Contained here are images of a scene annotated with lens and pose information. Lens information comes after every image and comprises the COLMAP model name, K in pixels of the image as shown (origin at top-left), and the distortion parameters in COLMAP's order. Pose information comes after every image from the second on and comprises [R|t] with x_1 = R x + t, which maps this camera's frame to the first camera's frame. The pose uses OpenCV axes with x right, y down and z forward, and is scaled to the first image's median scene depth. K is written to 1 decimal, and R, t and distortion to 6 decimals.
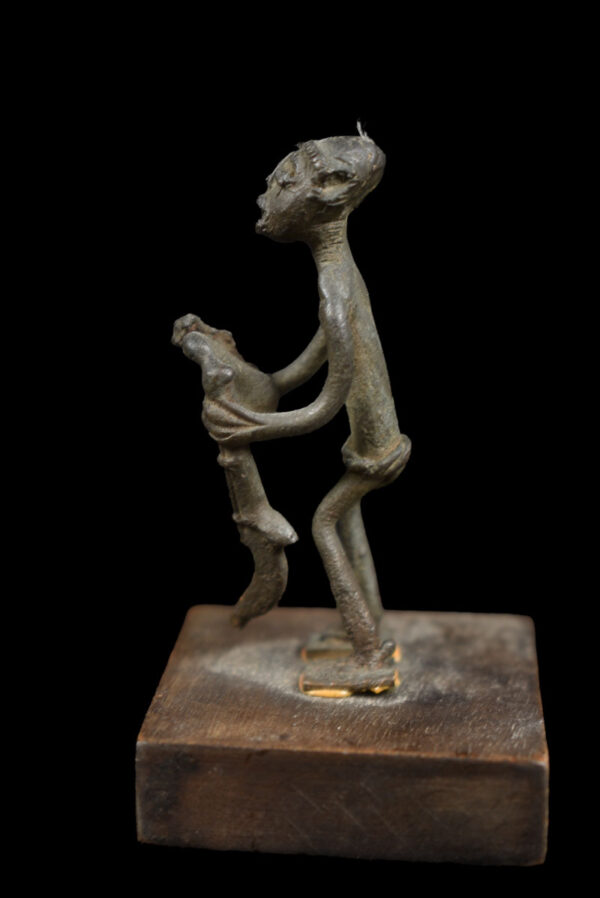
lens RADIAL K [[1914.6, 0, 300.0], [0, 1914.6, 449.0], [0, 0, 1]] dist [0.041859, 0.069815]
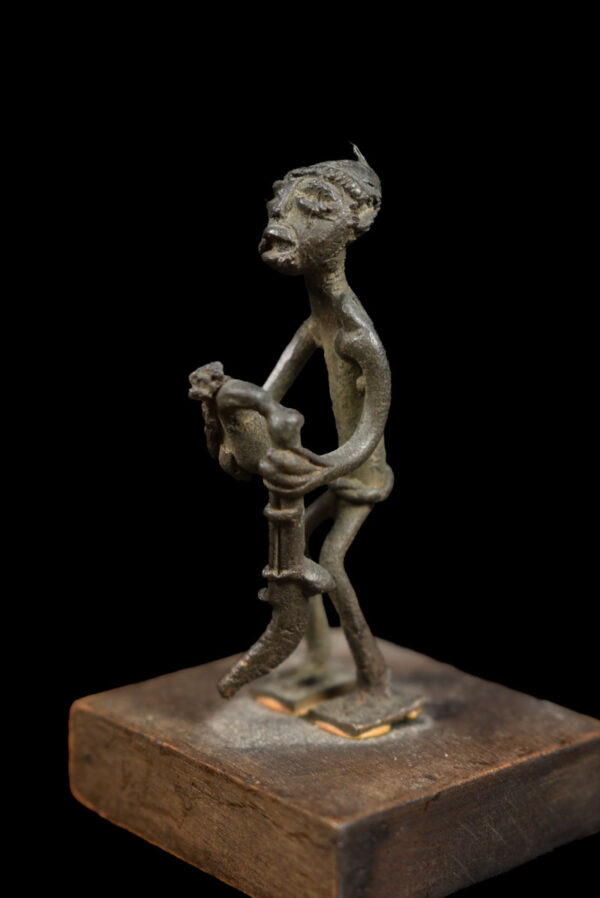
lens RADIAL K [[1914.6, 0, 300.0], [0, 1914.6, 449.0], [0, 0, 1]] dist [0.041859, 0.069815]
pose [[0.645258, -0.144062, 0.750259, -0.757257], [0.153958, 0.986432, 0.056999, -0.079590], [-0.748291, 0.078729, 0.658682, 0.396448]]
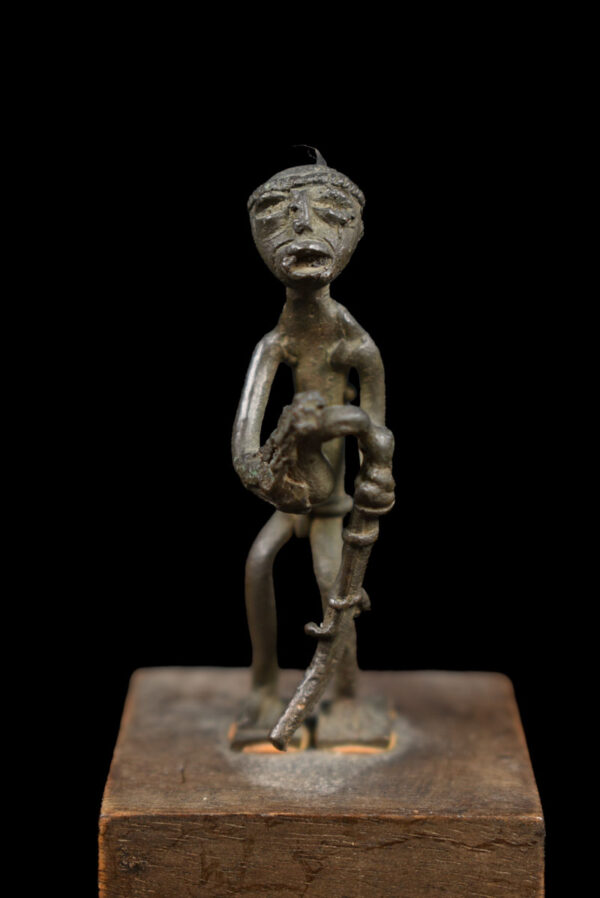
lens RADIAL K [[2151.0, 0, 300.0], [0, 2151.0, 449.0], [0, 0, 1]] dist [0.072746, -0.477751]
pose [[-0.128685, -0.208090, 0.969608, -1.037718], [0.234210, 0.943700, 0.233614, -0.282379], [-0.963632, 0.257154, -0.072703, 1.130005]]
